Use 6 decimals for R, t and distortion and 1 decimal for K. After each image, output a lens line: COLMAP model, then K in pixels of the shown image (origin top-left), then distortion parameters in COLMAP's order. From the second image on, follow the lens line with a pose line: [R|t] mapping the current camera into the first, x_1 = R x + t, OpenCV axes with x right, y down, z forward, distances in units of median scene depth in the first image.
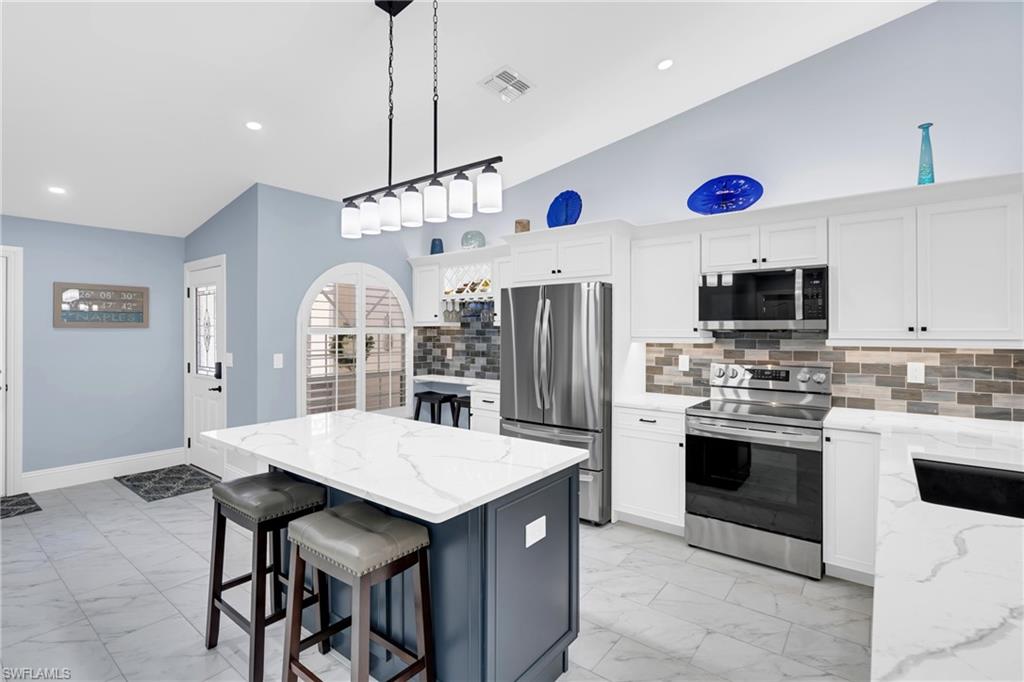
lens RADIAL K [[476.6, 0, 497.0], [0, 476.6, 332.1], [0, 0, 1]] dist [-0.007073, 0.005524]
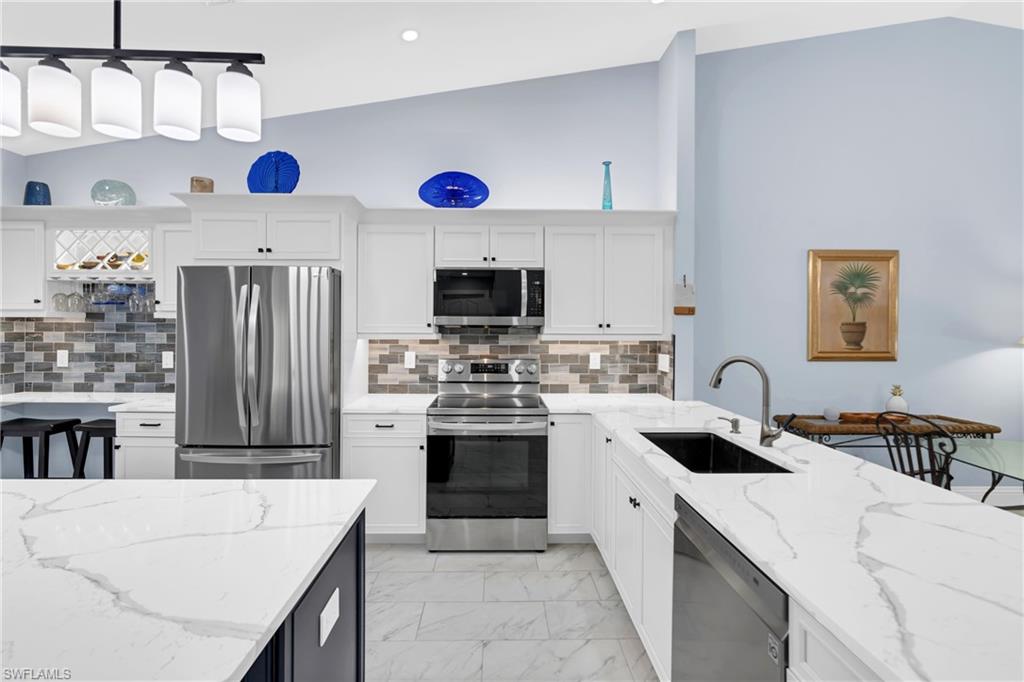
lens RADIAL K [[476.6, 0, 497.0], [0, 476.6, 332.1], [0, 0, 1]] dist [-0.007073, 0.005524]
pose [[0.772295, -0.002219, 0.635260, -0.085418], [-0.003416, 0.999965, 0.007645, 0.001168], [-0.635255, -0.008074, 0.772261, 0.159771]]
